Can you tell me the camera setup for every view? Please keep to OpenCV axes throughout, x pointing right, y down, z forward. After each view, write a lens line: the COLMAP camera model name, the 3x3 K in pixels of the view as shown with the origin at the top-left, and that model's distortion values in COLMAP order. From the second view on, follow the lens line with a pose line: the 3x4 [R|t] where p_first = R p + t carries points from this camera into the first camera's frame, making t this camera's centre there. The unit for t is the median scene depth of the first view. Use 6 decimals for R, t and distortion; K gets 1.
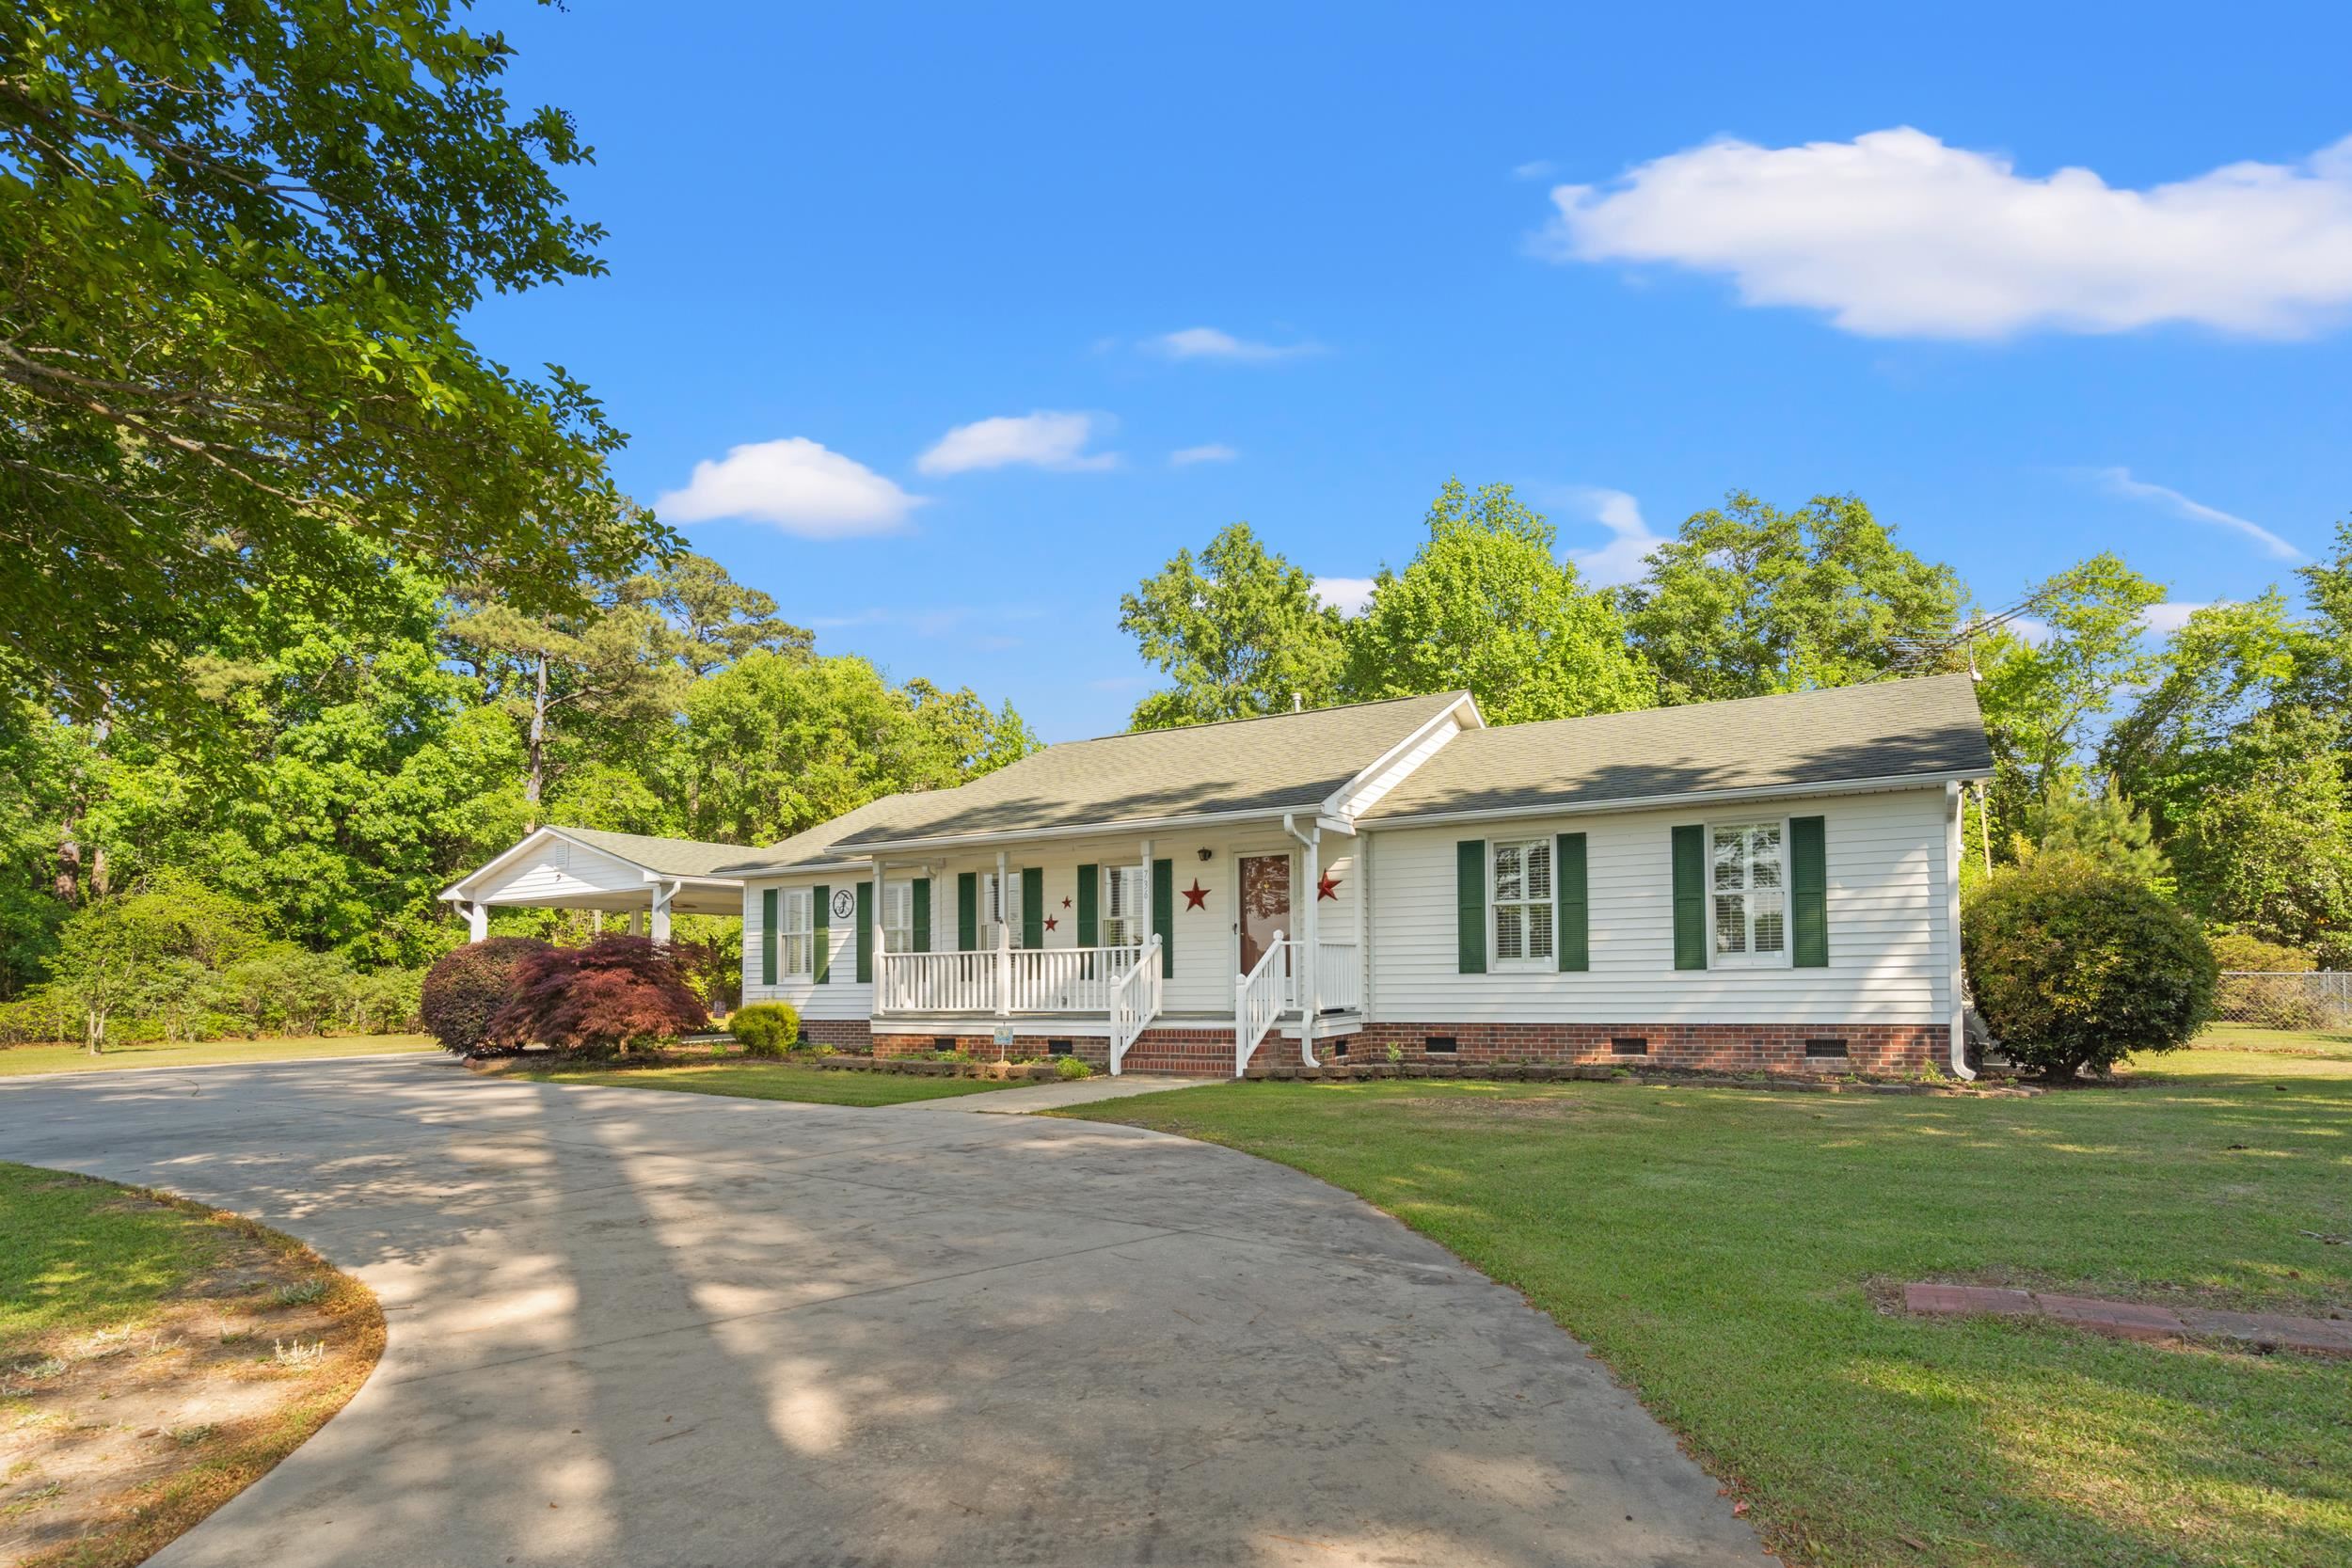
lens RADIAL K [[1170.5, 0, 1176.9], [0, 1170.5, 739.4], [0, 0, 1]] dist [0.002982, 0.000216]
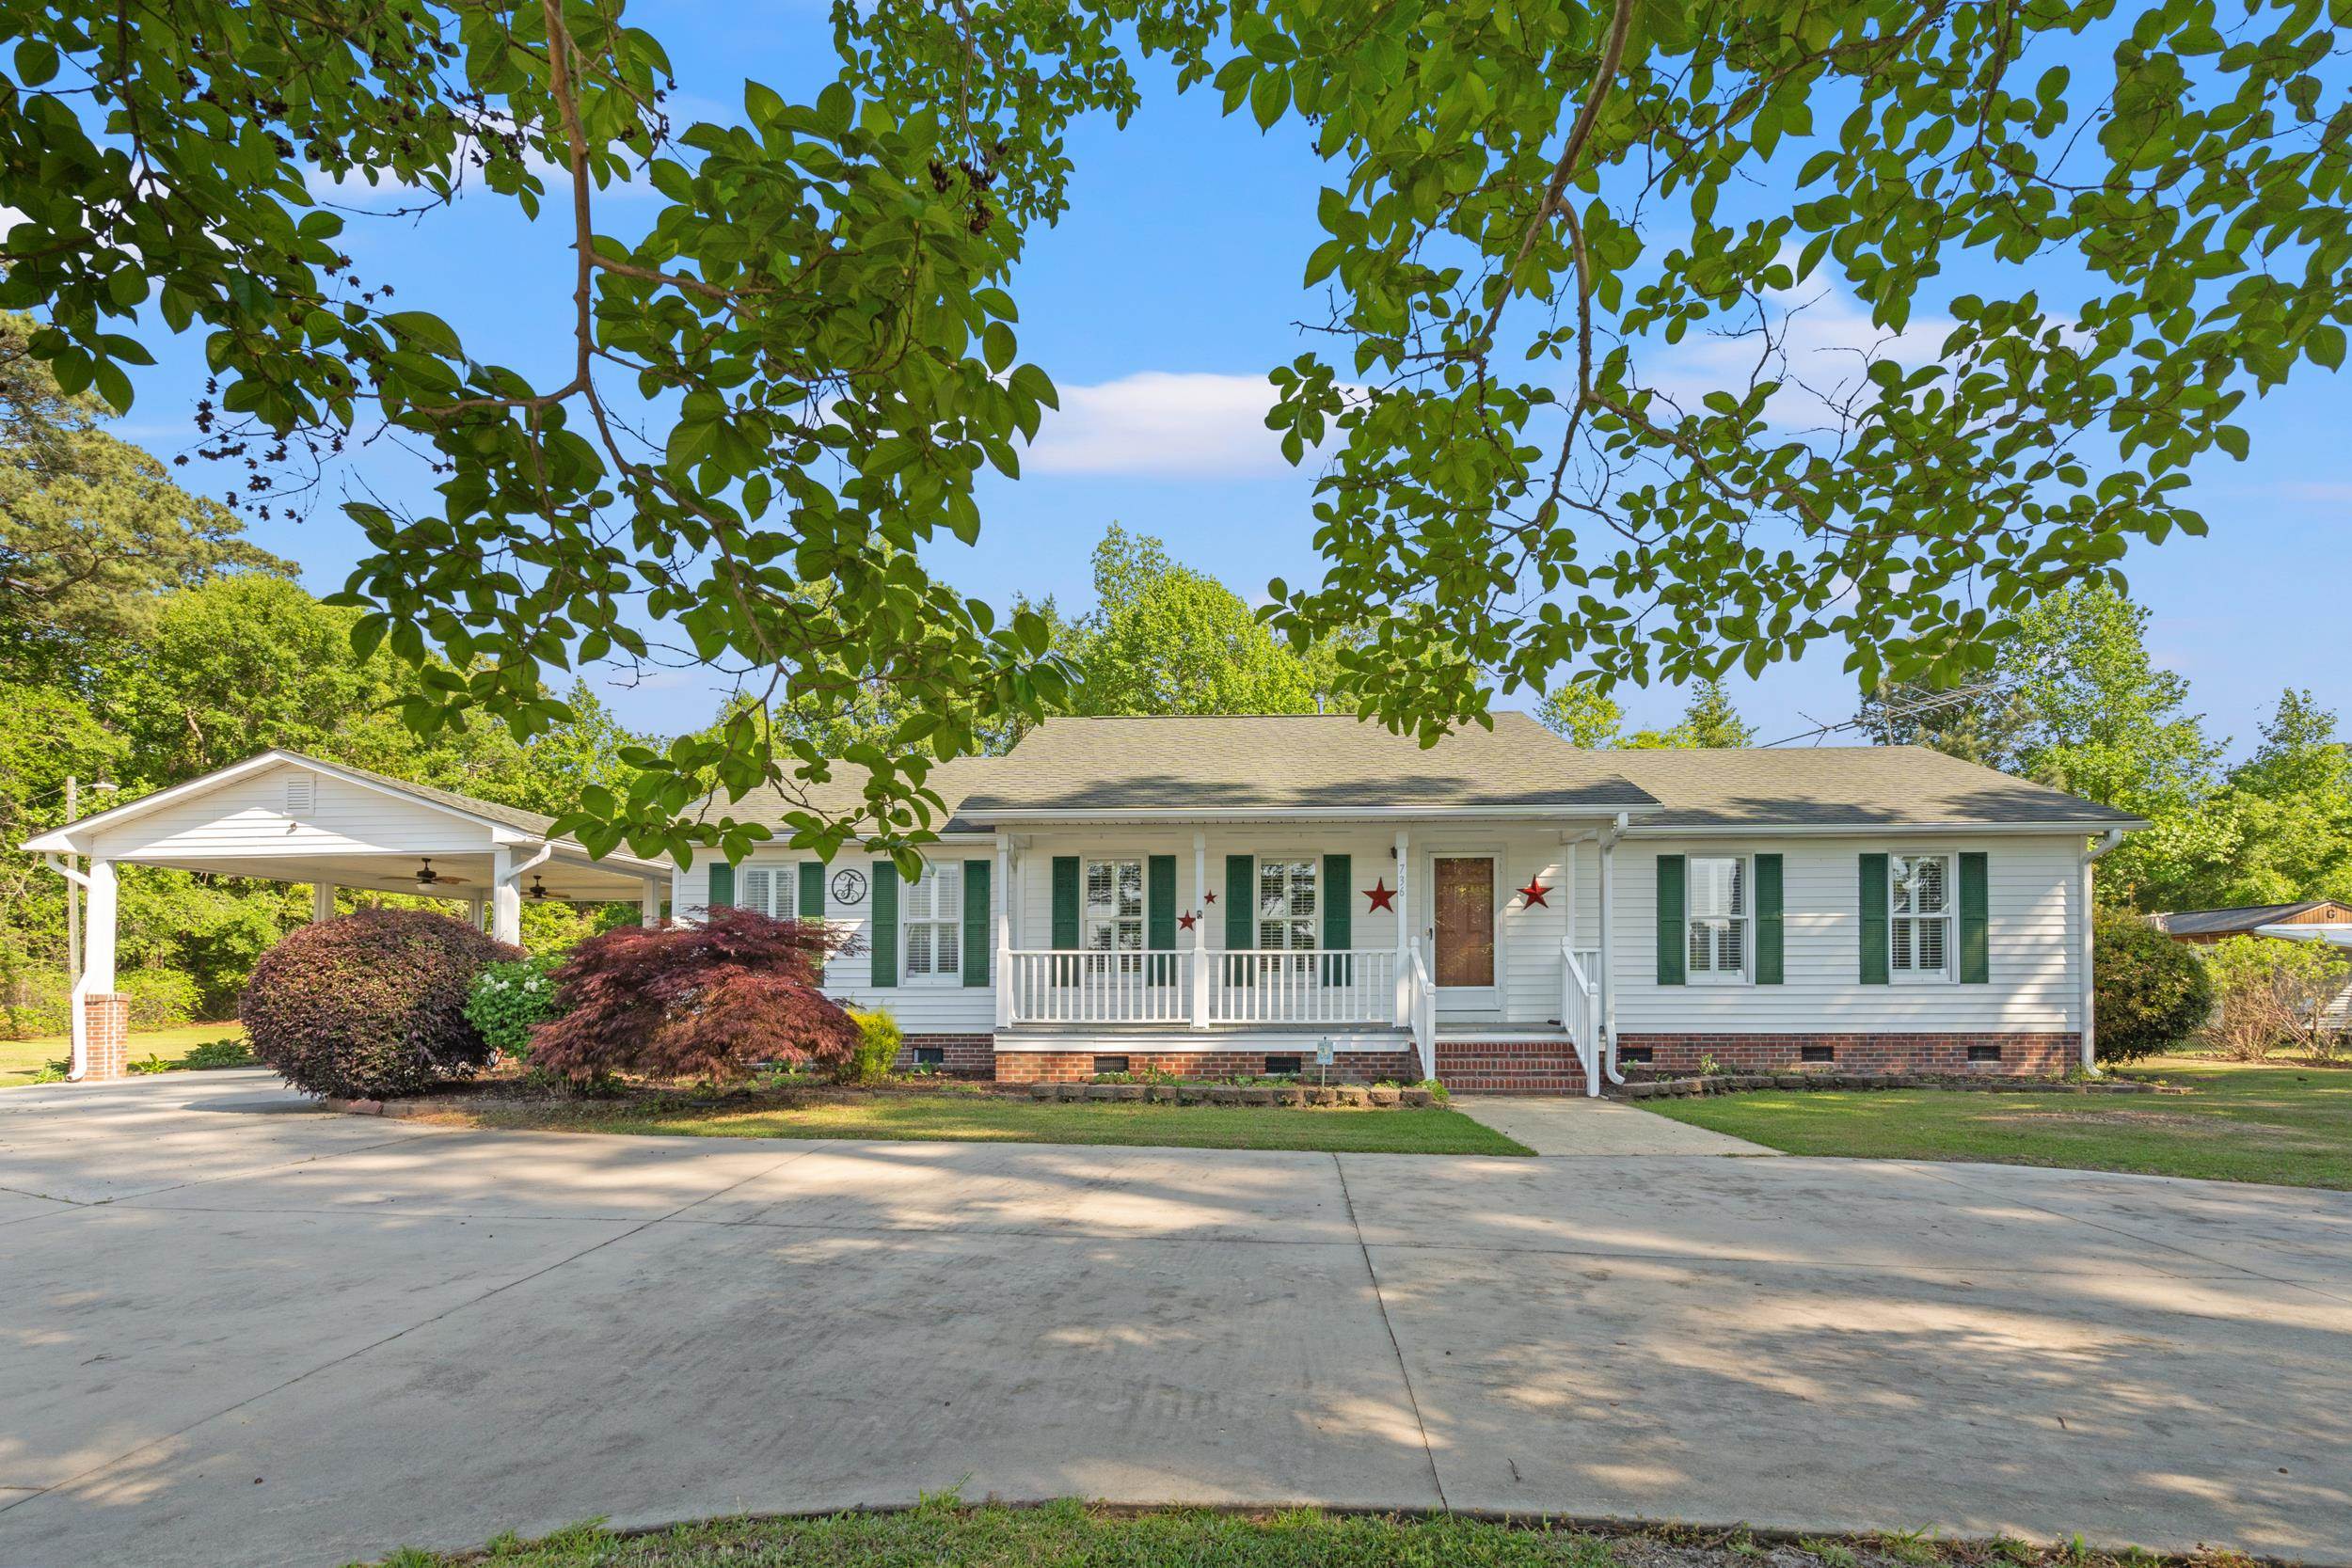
lens RADIAL K [[1078.3, 0, 1176.0], [0, 1078.3, 784.0], [0, 0, 1]] dist [-0.000972, -0.000352]
pose [[0.898515, 0.092789, 0.429023, -0.554971], [-0.098451, 0.995101, -0.009032, 0.077270], [-0.427760, -0.034122, 0.903248, 0.345628]]
